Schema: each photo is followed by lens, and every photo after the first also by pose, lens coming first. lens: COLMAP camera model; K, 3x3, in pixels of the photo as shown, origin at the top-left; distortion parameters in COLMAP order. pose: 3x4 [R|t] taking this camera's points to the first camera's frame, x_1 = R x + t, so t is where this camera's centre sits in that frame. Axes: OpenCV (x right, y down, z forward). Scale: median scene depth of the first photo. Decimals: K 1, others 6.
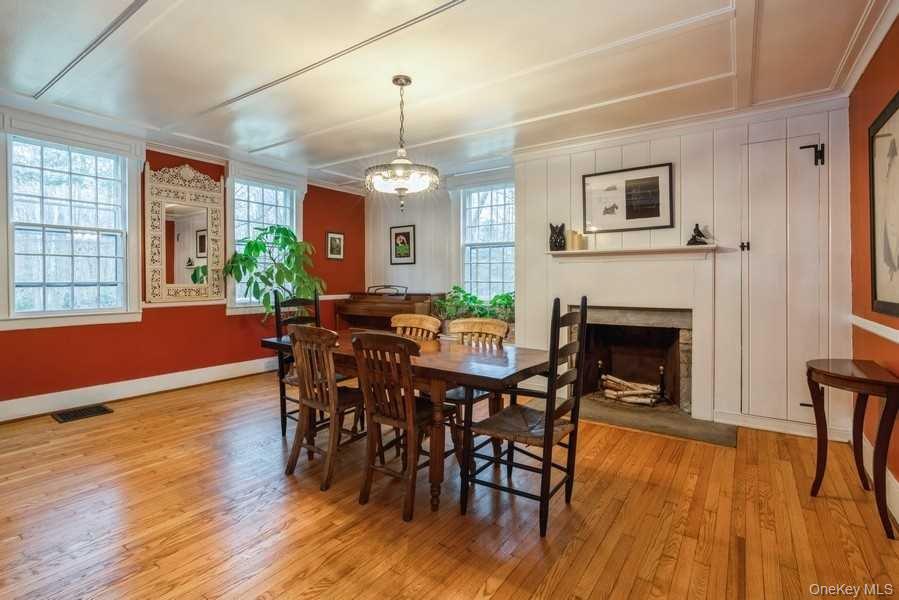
lens RADIAL K [[424.7, 0, 425.6], [0, 424.7, 279.5], [0, 0, 1]] dist [-0.012469, 0.000388]
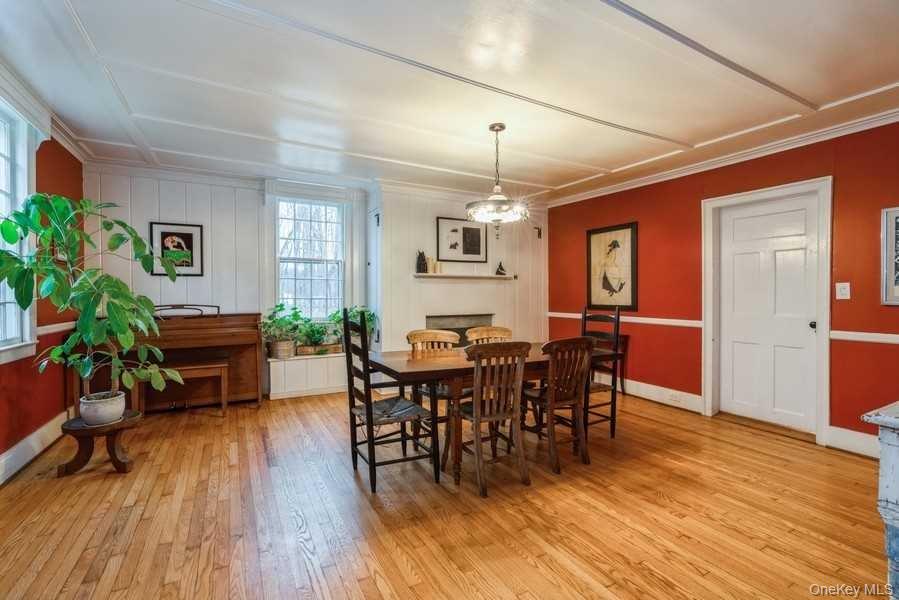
lens RADIAL K [[409.4, 0, 447.6], [0, 409.4, 298.7], [0, 0, 1]] dist [-0.007800, 0.002055]
pose [[0.423941, -0.011140, 0.905621, -0.809373], [0.000873, 0.999929, 0.011891, -0.006884], [-0.905689, -0.004250, 0.423921, 0.453528]]
